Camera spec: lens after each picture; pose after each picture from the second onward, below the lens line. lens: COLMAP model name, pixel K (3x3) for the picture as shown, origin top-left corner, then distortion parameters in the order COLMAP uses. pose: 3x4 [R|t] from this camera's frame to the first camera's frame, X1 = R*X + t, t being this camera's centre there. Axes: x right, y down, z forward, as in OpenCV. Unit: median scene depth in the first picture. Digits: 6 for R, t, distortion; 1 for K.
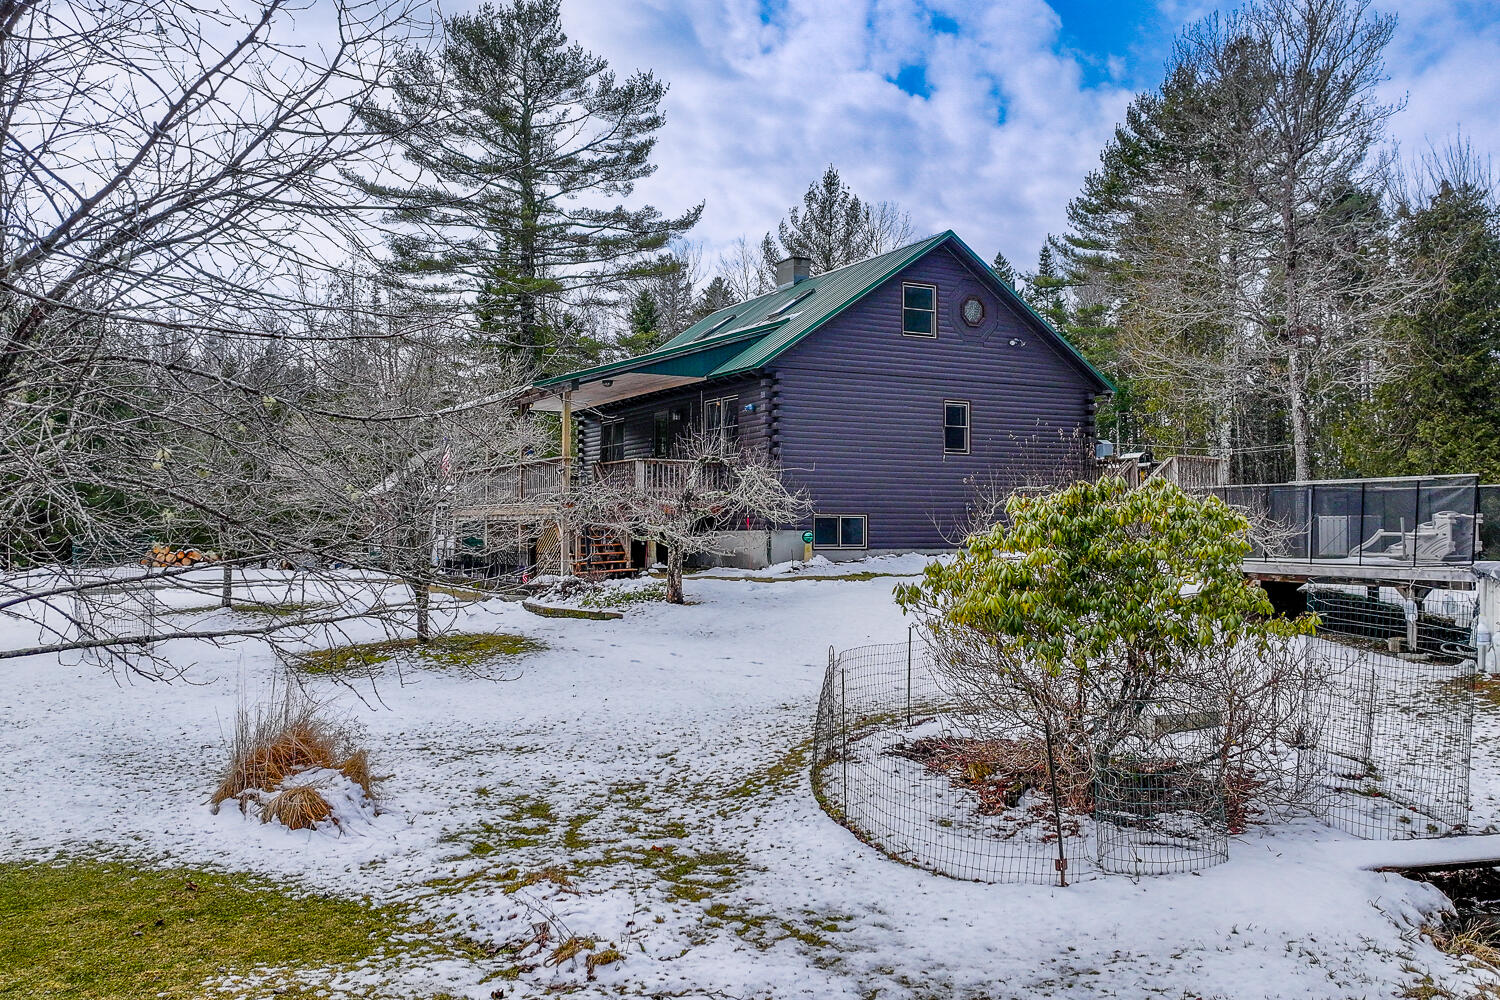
lens RADIAL K [[1291.6, 0, 750.0], [0, 1291.6, 500.0], [0, 0, 1]] dist [0.036323, -0.000423]
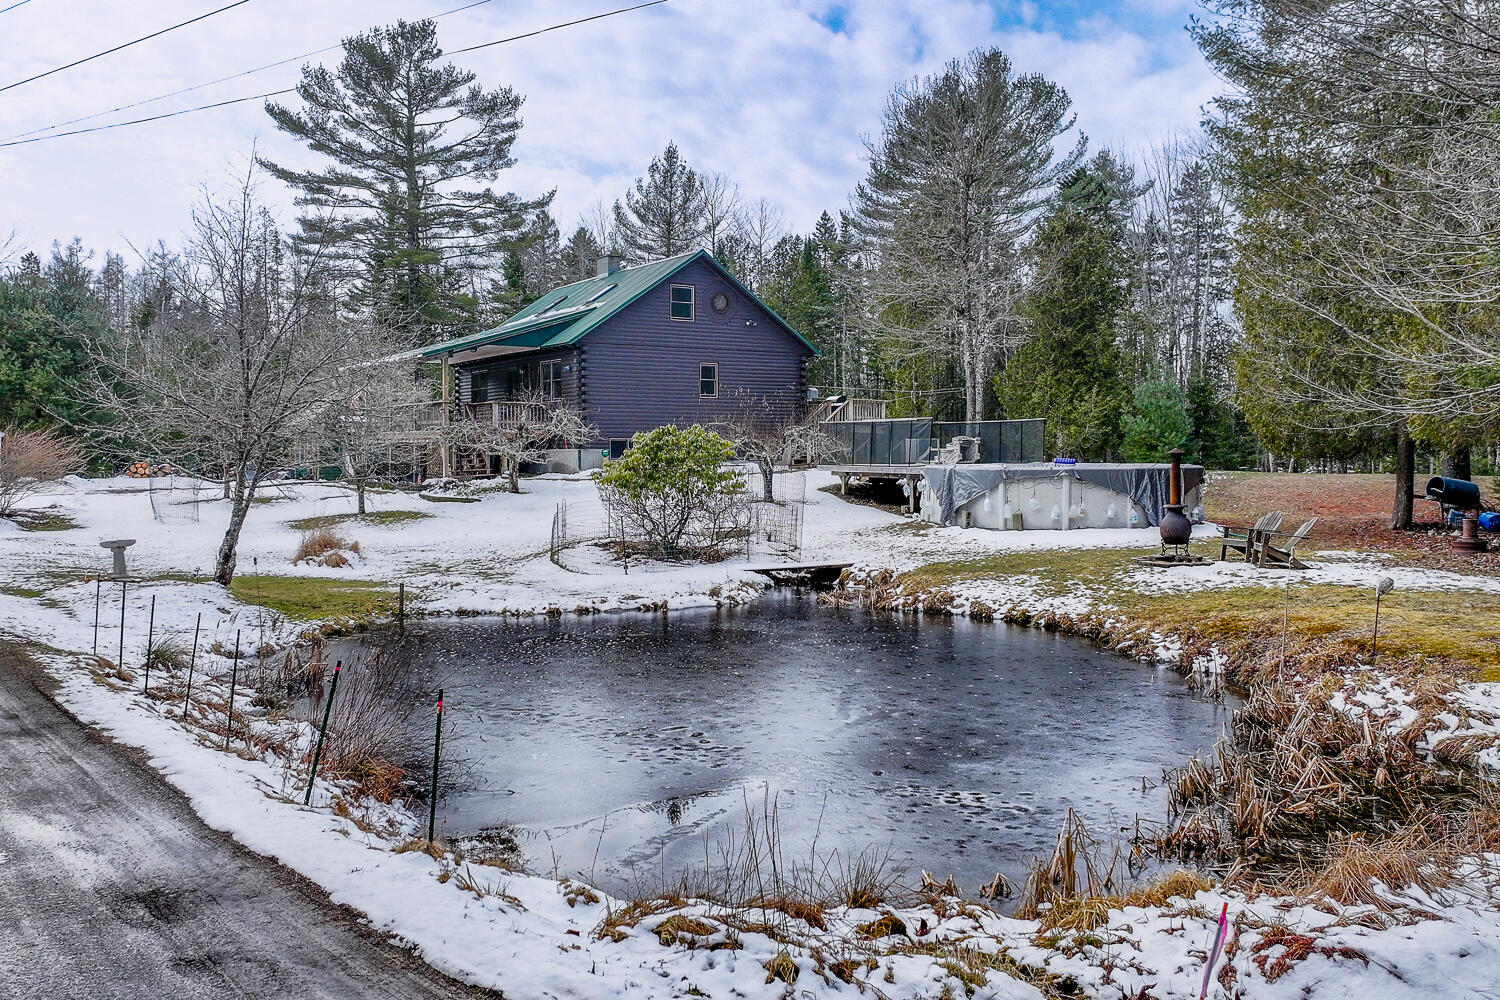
lens RADIAL K [[1291.6, 0, 750.0], [0, 1291.6, 500.0], [0, 0, 1]] dist [0.036323, -0.000423]
pose [[0.996361, -0.006041, 0.085016, 0.045817], [0.000778, 0.998088, 0.061798, -0.005771], [-0.085226, -0.061507, 0.994461, -0.299394]]
